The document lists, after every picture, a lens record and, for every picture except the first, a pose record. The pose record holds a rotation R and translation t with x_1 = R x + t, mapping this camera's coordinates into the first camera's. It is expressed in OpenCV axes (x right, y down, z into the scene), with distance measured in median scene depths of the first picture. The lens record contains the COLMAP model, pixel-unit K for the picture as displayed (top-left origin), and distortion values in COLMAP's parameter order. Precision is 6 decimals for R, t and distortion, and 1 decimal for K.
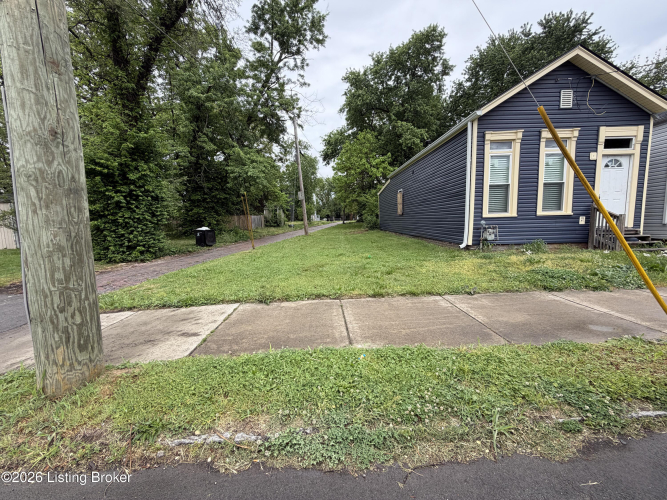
lens RADIAL K [[272.7, 0, 333.3], [0, 272.7, 249.7], [0, 0, 1]] dist [0.017418, -0.000965]
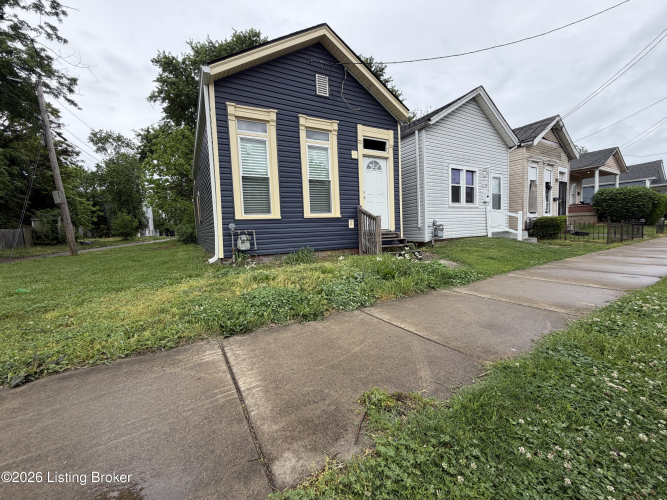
lens RADIAL K [[272.7, 0, 332.9], [0, 272.7, 249.7], [0, 0, 1]] dist [0.017418, -0.000965]
pose [[0.889051, -0.046749, 0.455415, 0.441029], [0.069175, 0.997069, -0.032691, 0.004345], [-0.452552, 0.060567, 0.889679, 0.237936]]
